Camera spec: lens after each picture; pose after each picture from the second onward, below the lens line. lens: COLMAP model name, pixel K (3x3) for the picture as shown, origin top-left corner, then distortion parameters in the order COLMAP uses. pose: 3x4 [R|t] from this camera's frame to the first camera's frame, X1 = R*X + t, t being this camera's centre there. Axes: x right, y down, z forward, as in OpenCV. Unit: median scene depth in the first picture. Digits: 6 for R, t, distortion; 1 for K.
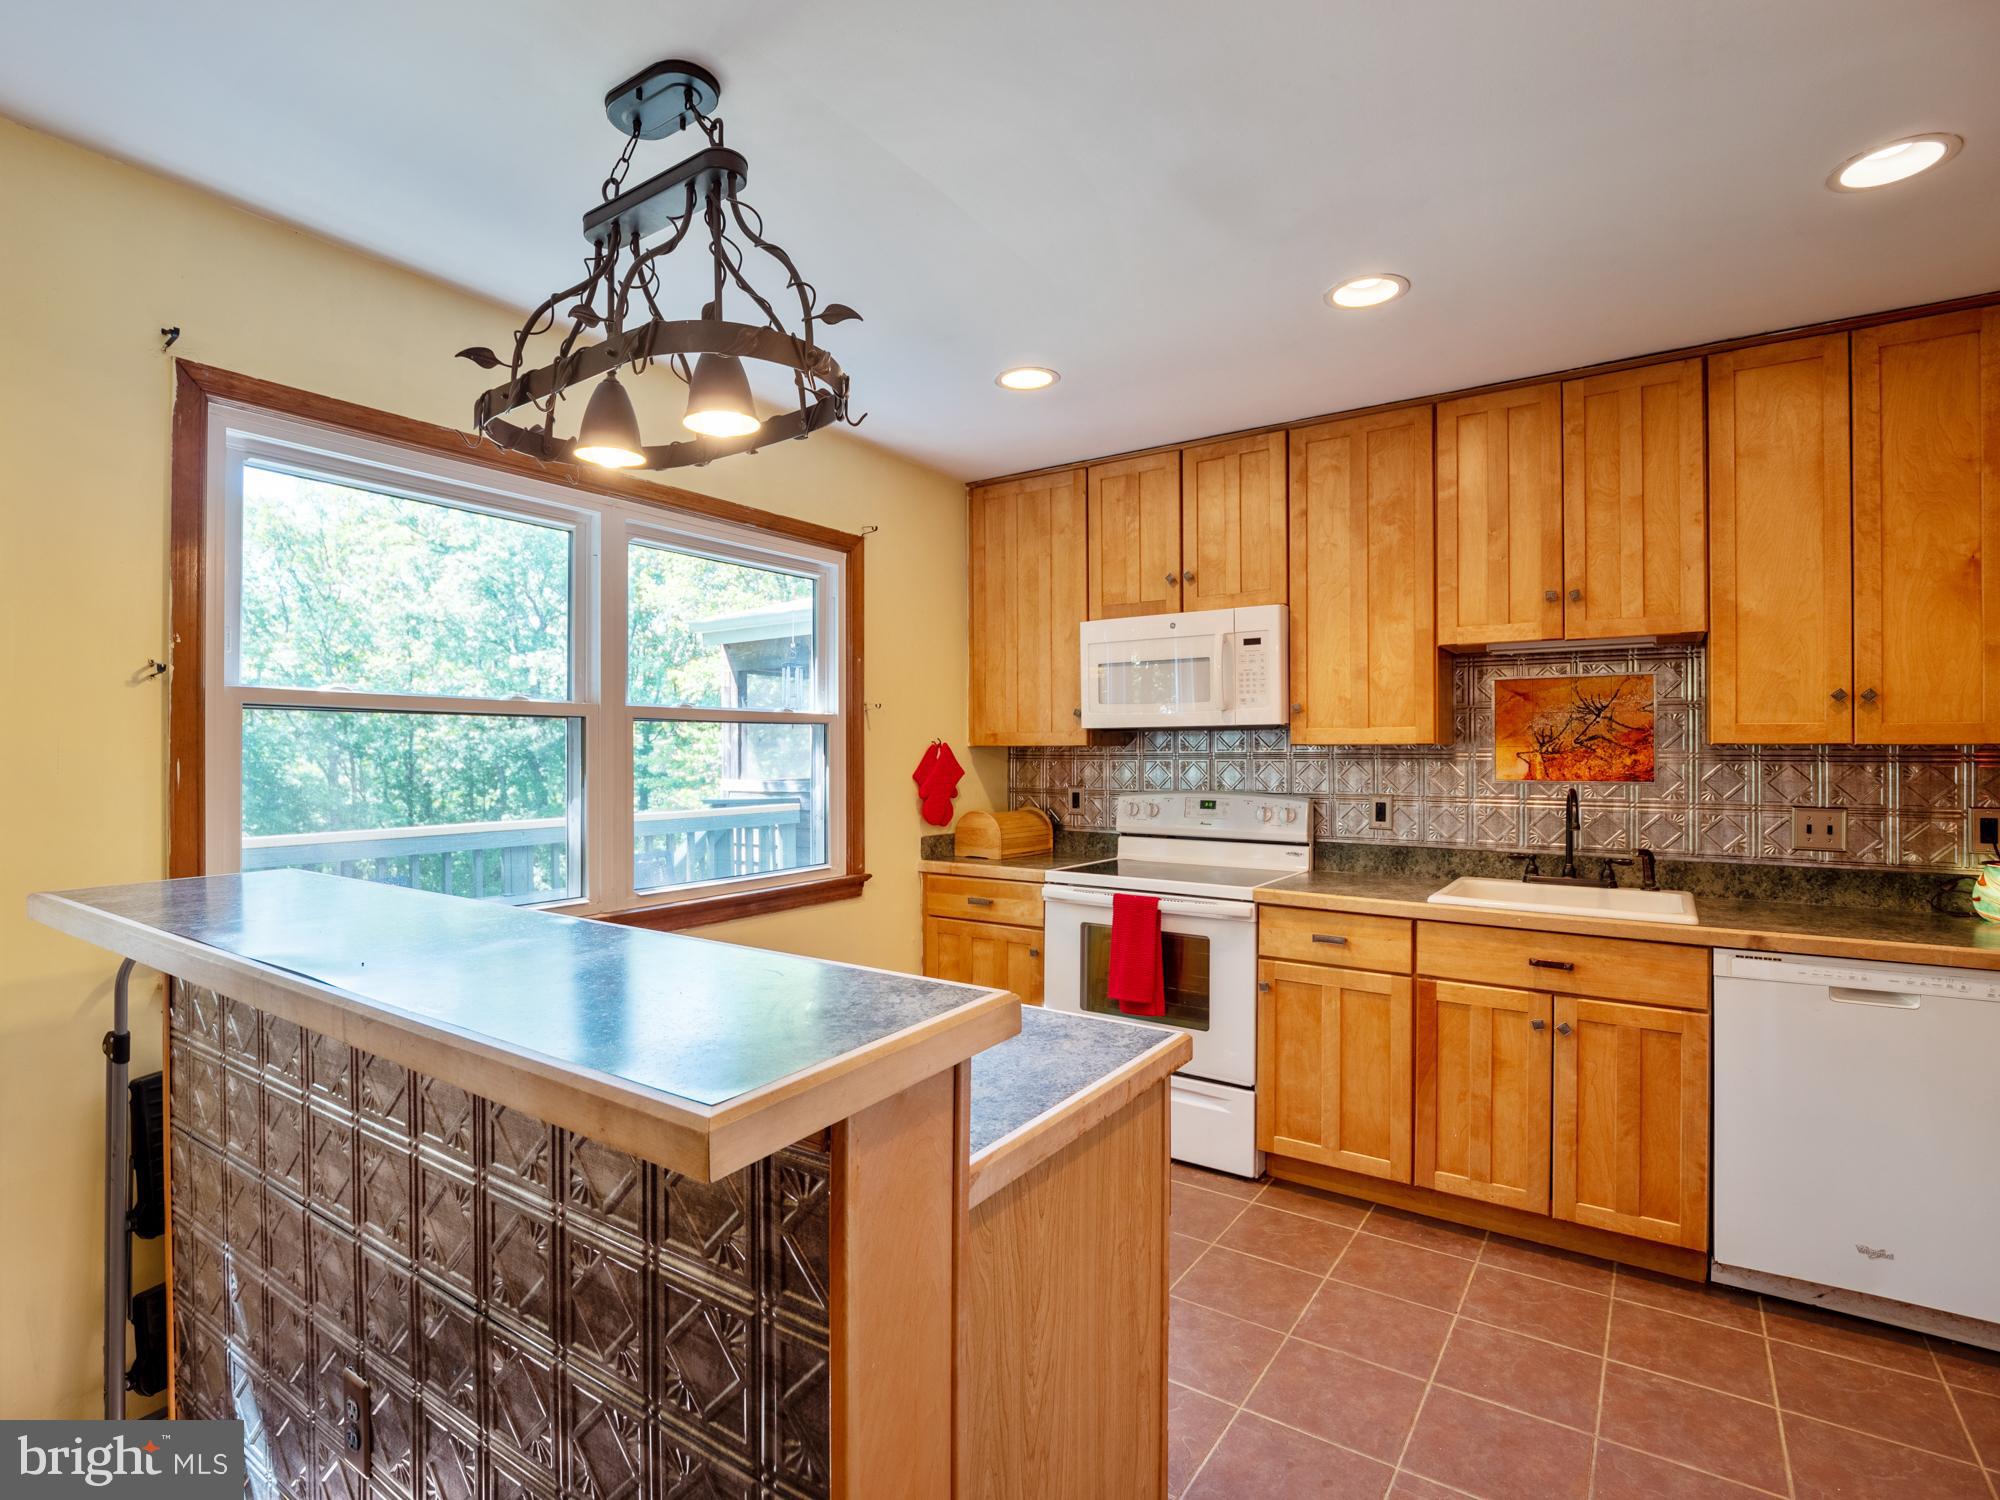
lens RADIAL K [[985.5, 0, 992.4], [0, 985.5, 744.6], [0, 0, 1]] dist [-0.010677, -0.002757]
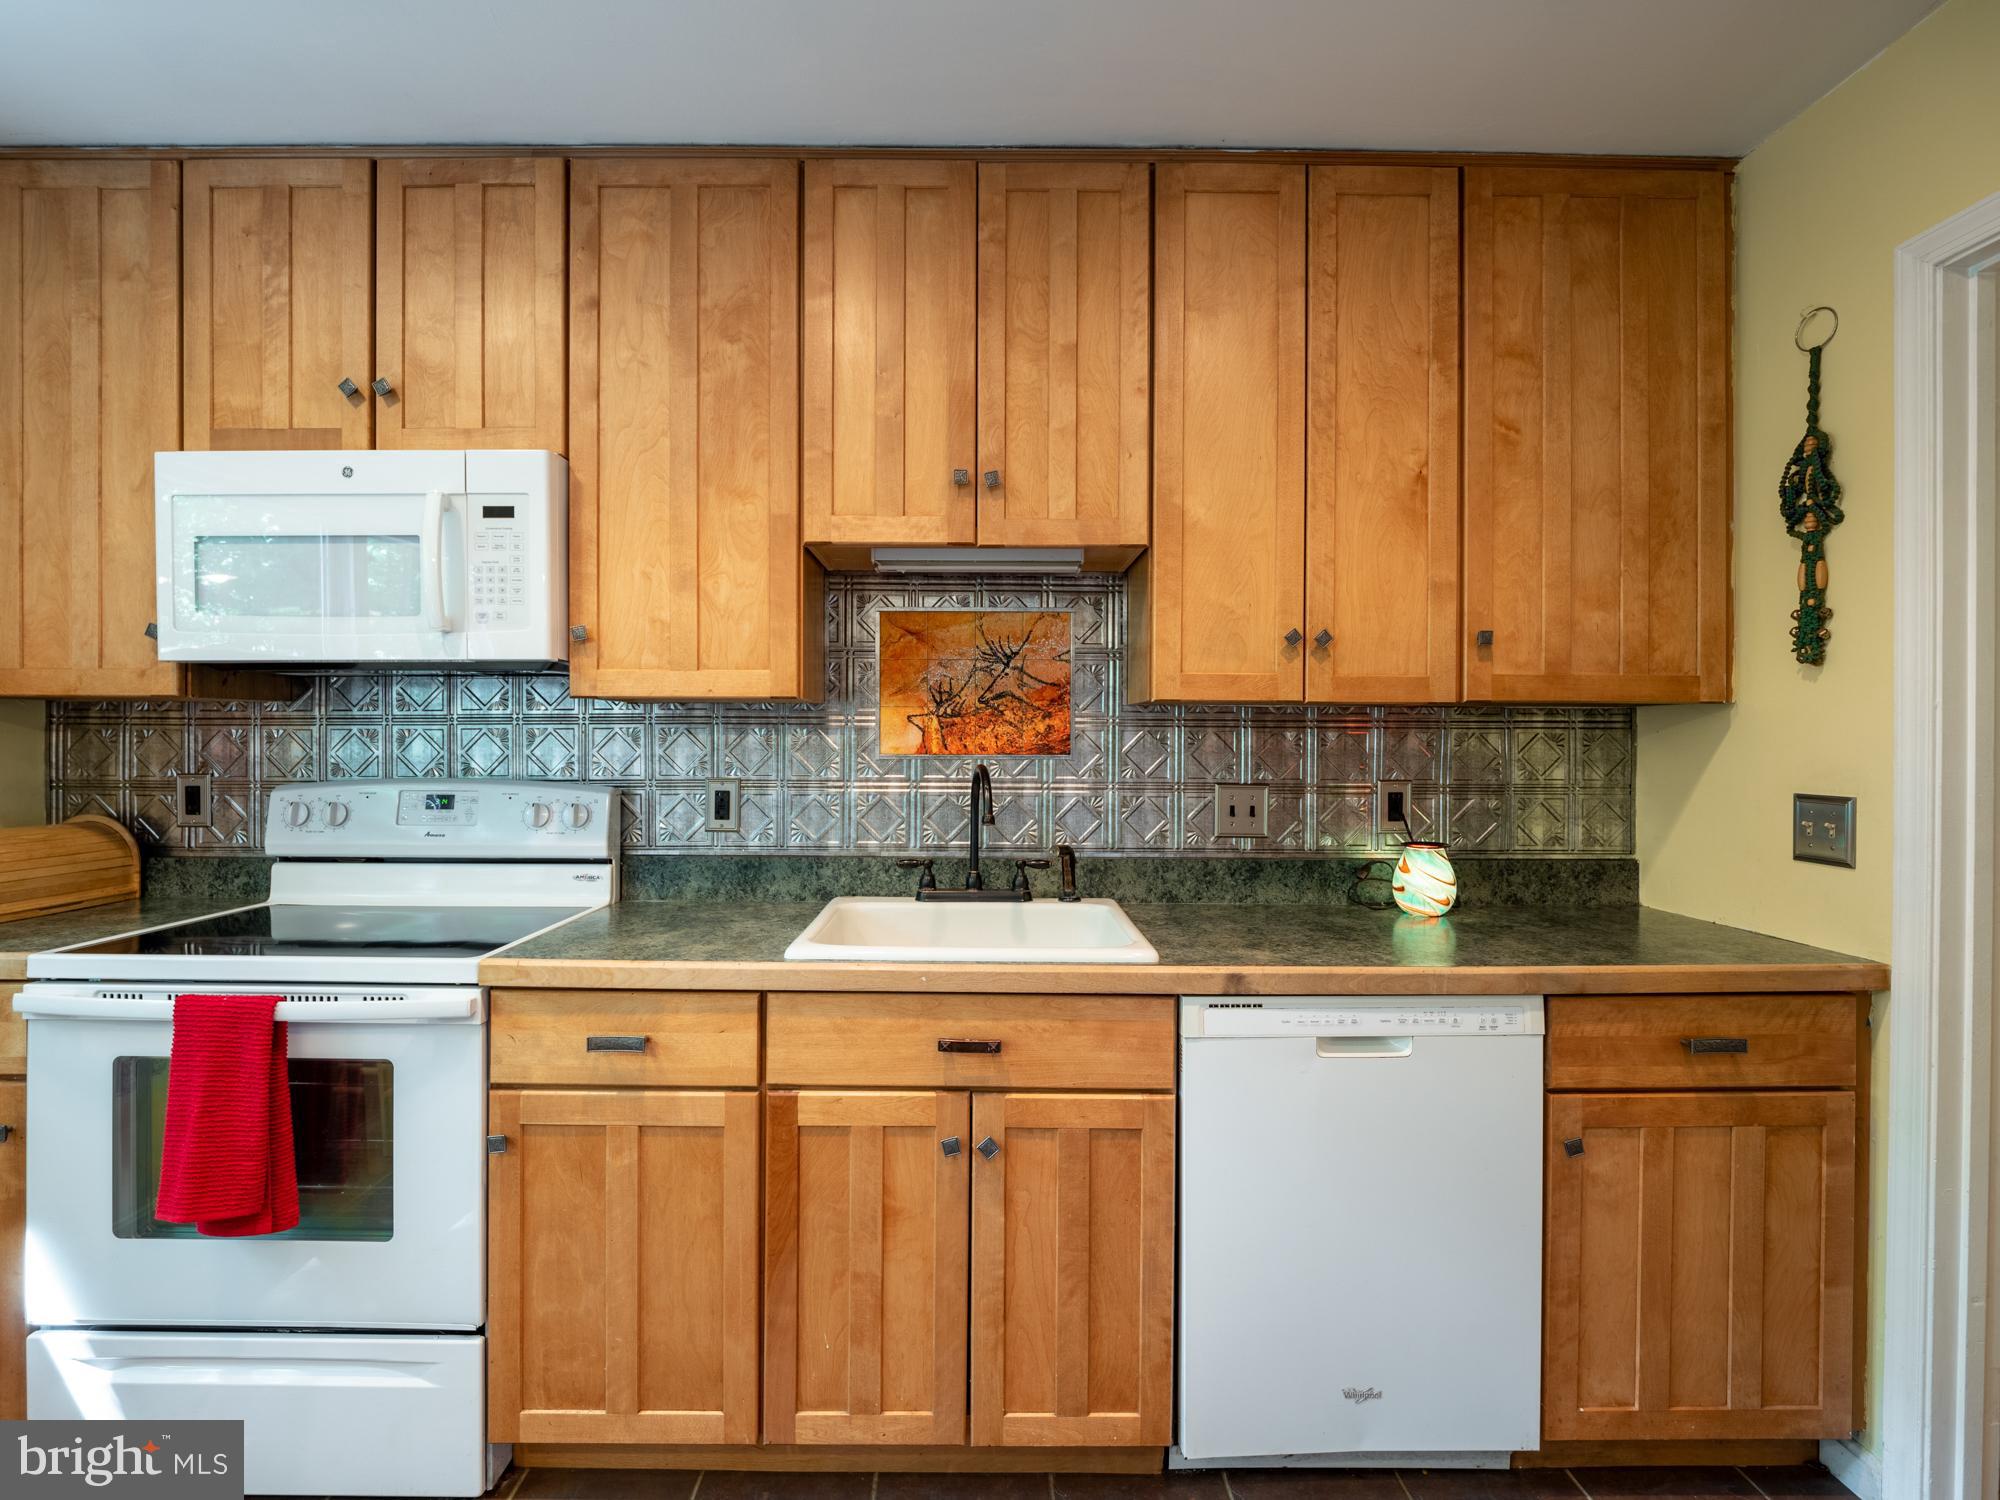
lens RADIAL K [[985.5, 0, 986.7], [0, 985.5, 749.4], [0, 0, 1]] dist [-0.010677, -0.002757]
pose [[0.822690, -0.003136, 0.568482, 0.200064], [-0.007971, 0.999823, 0.017051, 0.022445], [-0.568435, -0.018559, 0.822519, 0.431990]]
